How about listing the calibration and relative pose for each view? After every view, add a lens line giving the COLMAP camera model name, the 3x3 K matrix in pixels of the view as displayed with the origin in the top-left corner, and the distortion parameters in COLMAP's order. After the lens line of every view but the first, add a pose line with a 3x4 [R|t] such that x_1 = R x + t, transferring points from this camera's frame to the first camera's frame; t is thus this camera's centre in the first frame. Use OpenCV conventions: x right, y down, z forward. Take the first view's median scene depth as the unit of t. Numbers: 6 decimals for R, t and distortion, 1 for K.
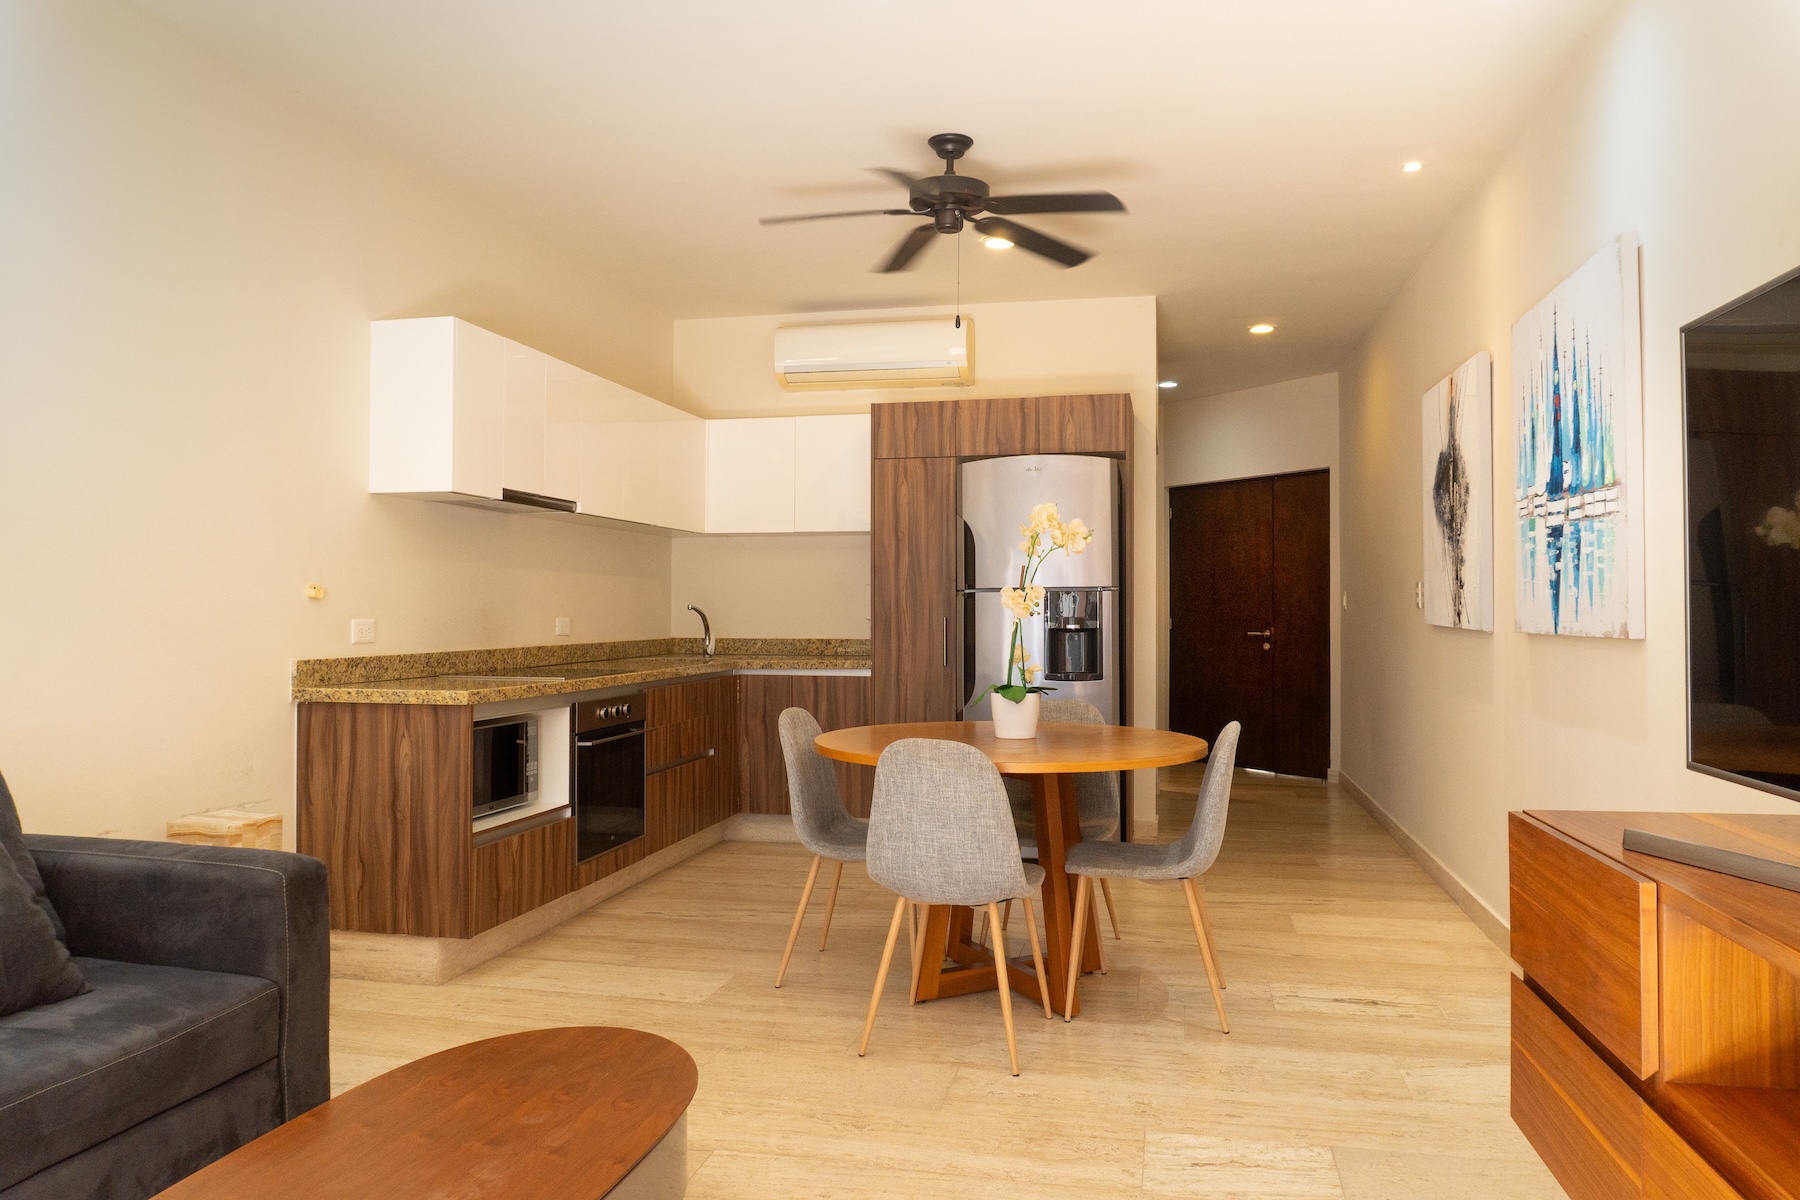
lens RADIAL K [[1206.9, 0, 905.1], [0, 1206.9, 597.6], [0, 0, 1]] dist [-0.017438, 0.003382]
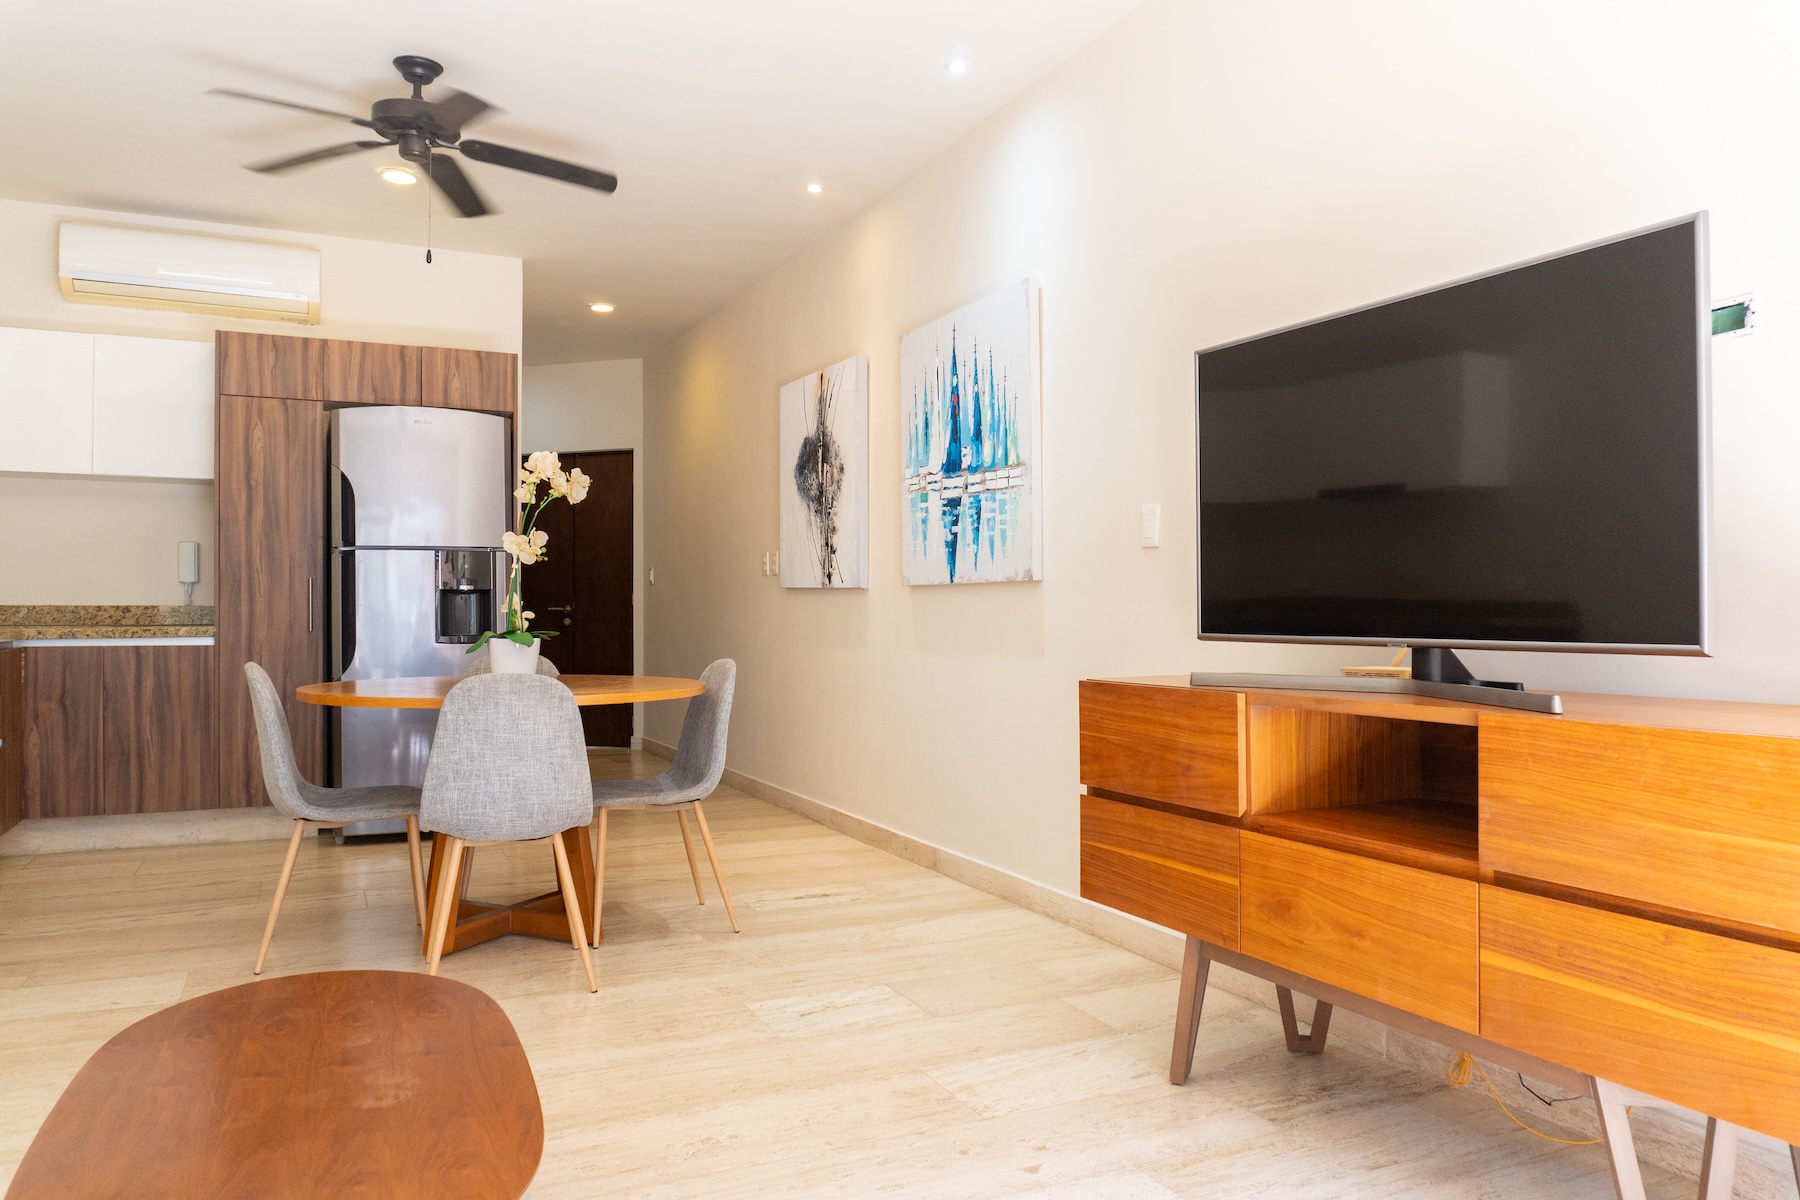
lens RADIAL K [[1264.9, 0, 900.0], [0, 1264.9, 600.0], [0, 0, 1]] dist [-0.020957, 0.000685]
pose [[0.787423, 0.004448, 0.616397, -0.273382], [-0.006554, 0.999978, 0.001156, 0.039666], [-0.616378, -0.004950, 0.787435, -0.016430]]
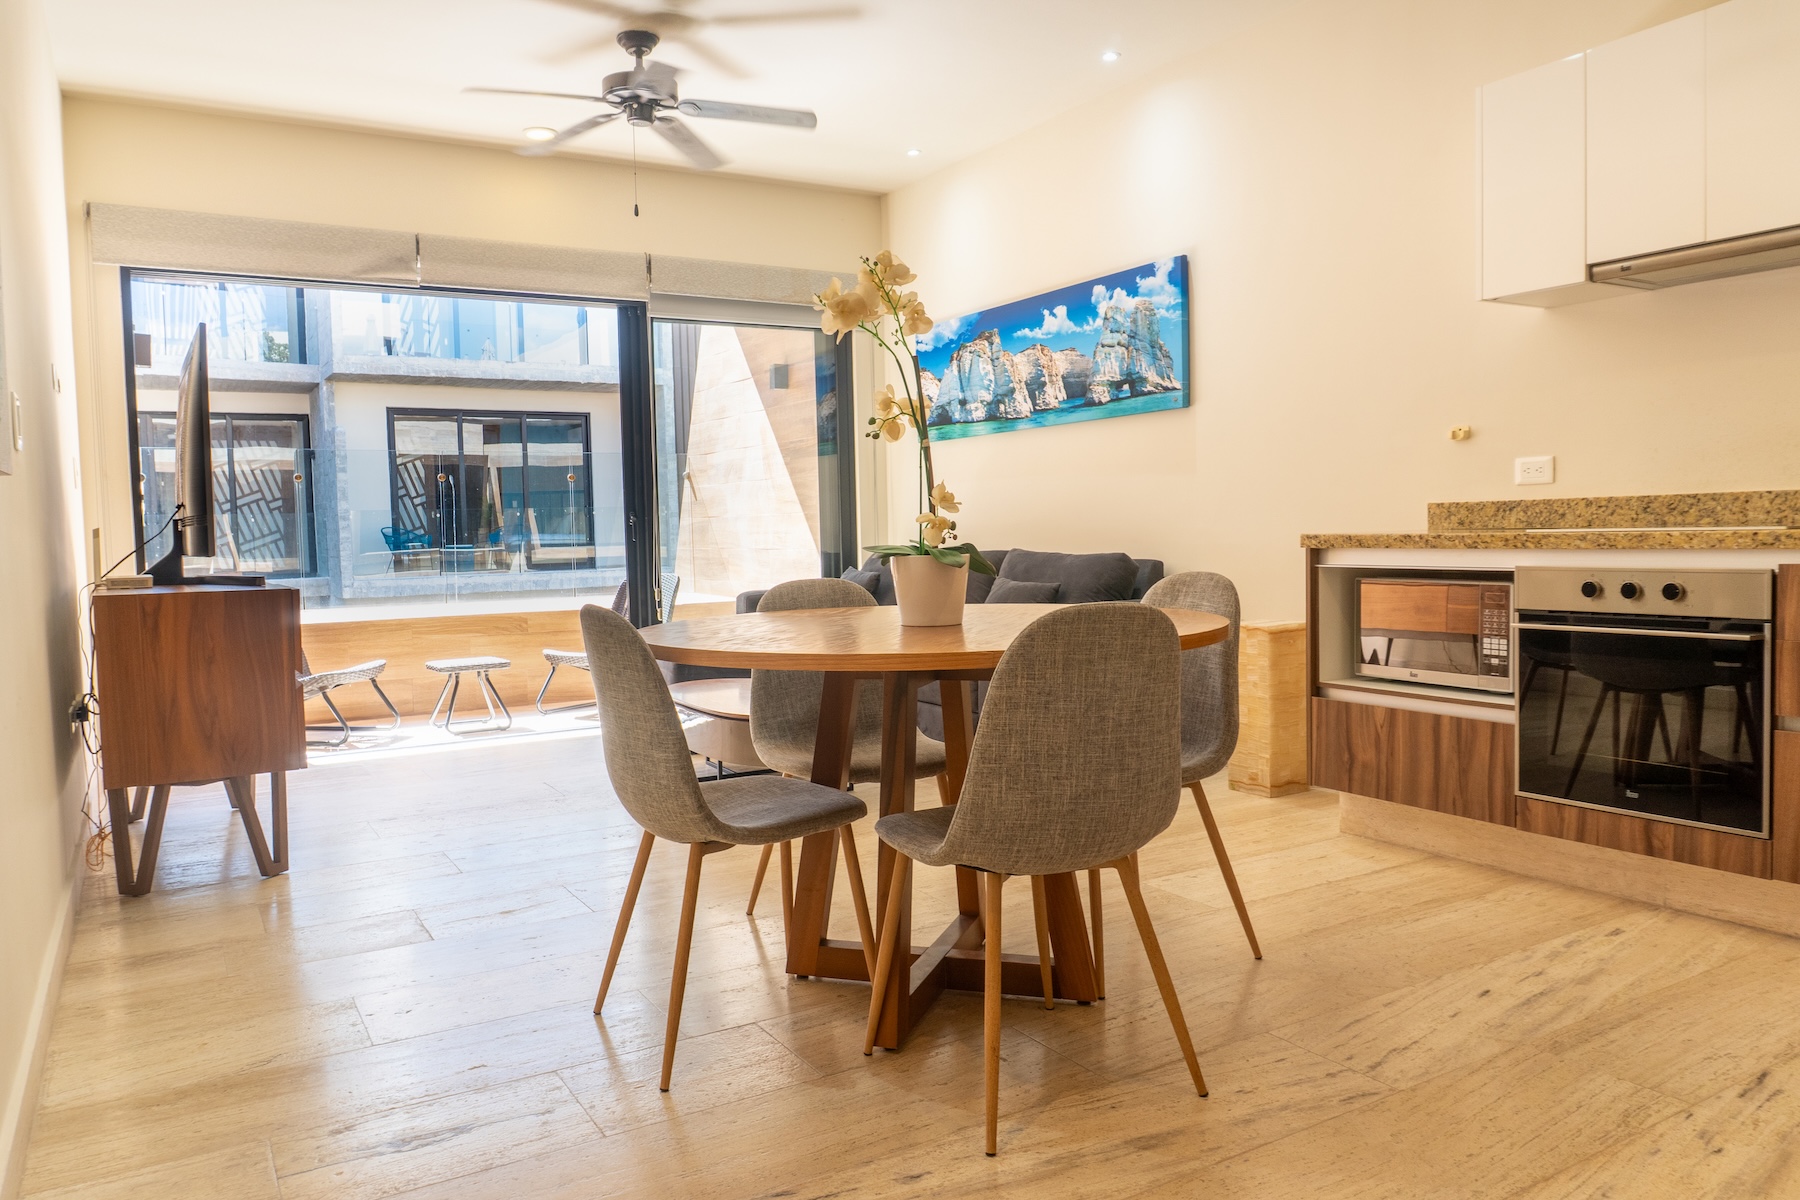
lens RADIAL K [[1251.6, 0, 900.0], [0, 1251.6, 600.0], [0, 0, 1]] dist [0.005416, 0.001988]
pose [[-0.727778, 0.056894, -0.683449, 0.517734], [0.031327, 0.998271, 0.049742, 0.062330], [0.685097, 0.014791, -0.728302, 1.355587]]
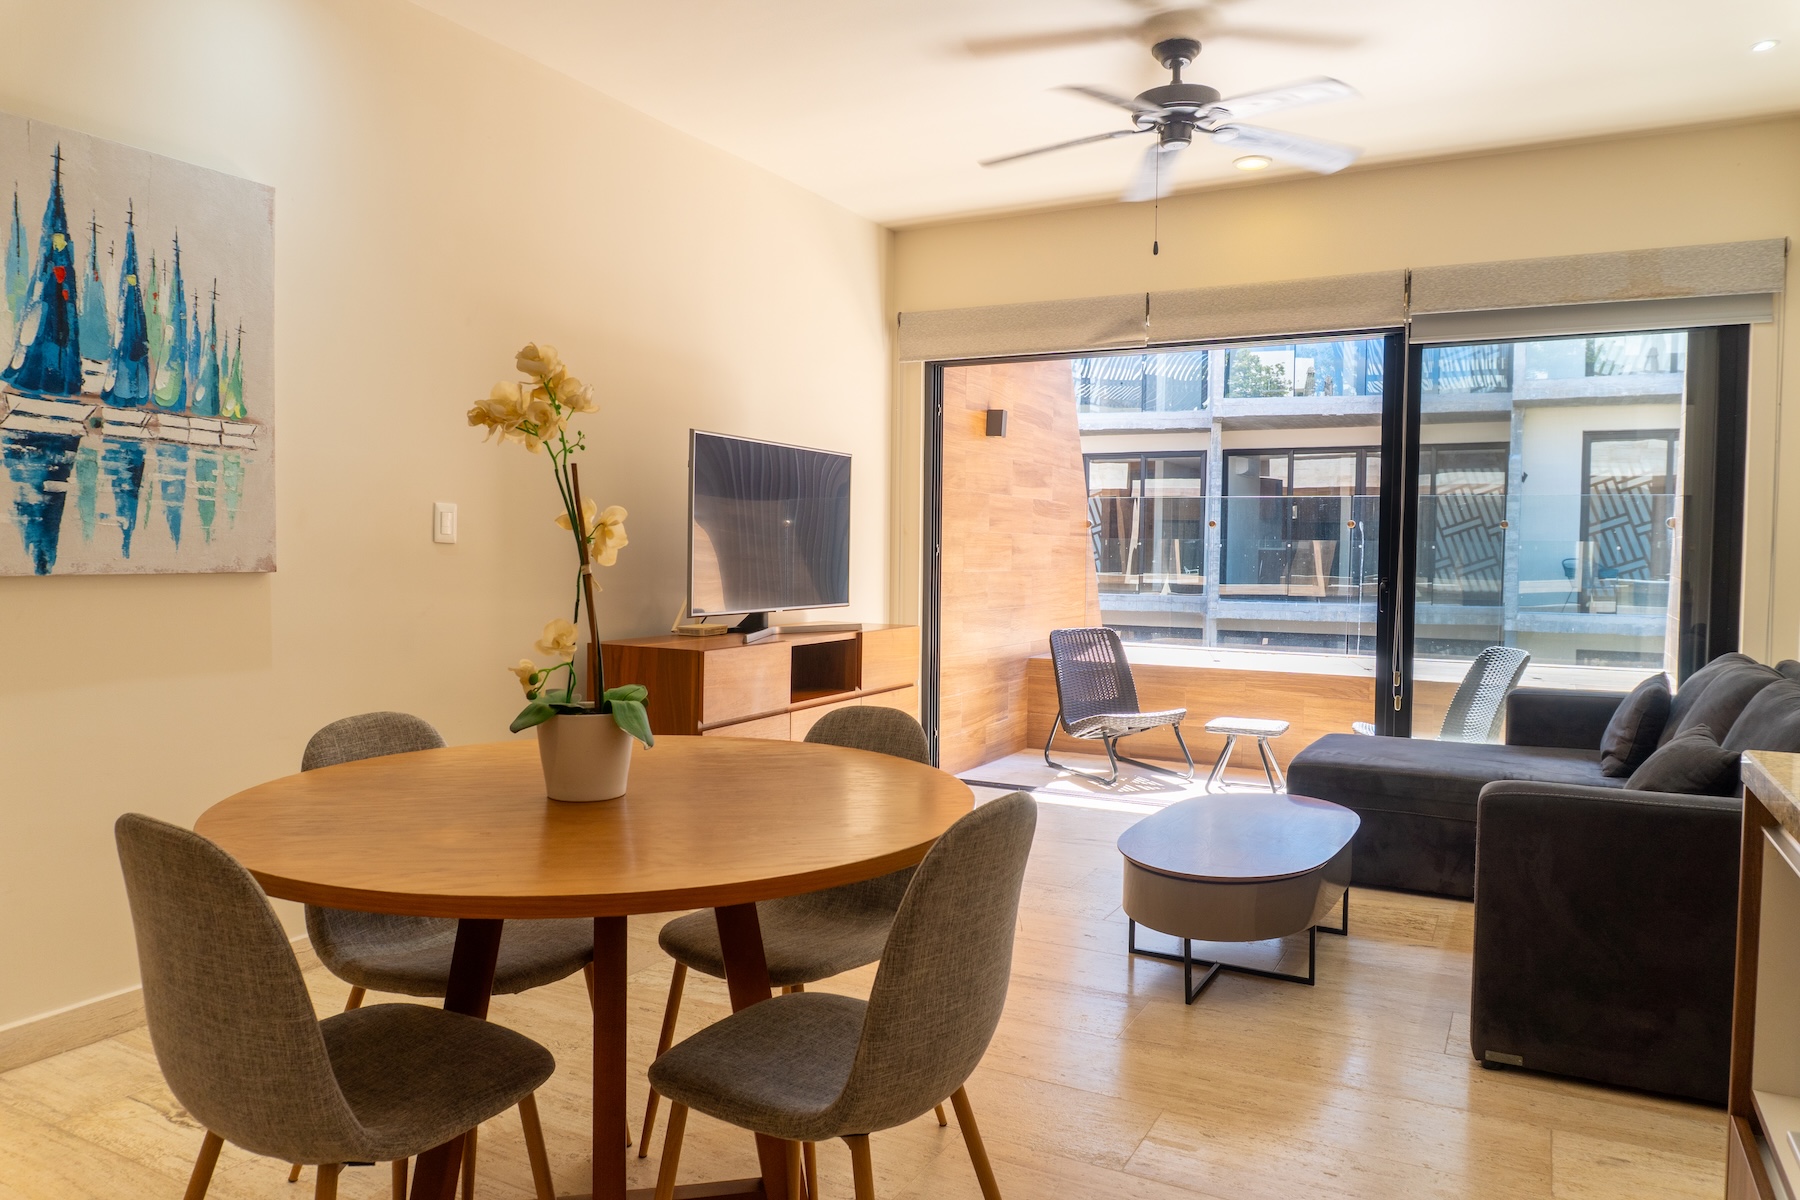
lens RADIAL K [[1206.9, 0, 905.1], [0, 1206.9, 597.6], [0, 0, 1]] dist [-0.017438, 0.003382]
pose [[-0.964414, -0.024370, 0.263270, -0.159506], [-0.016858, 0.999385, 0.030755, 0.010514], [-0.263858, 0.025223, -0.964232, 1.337864]]
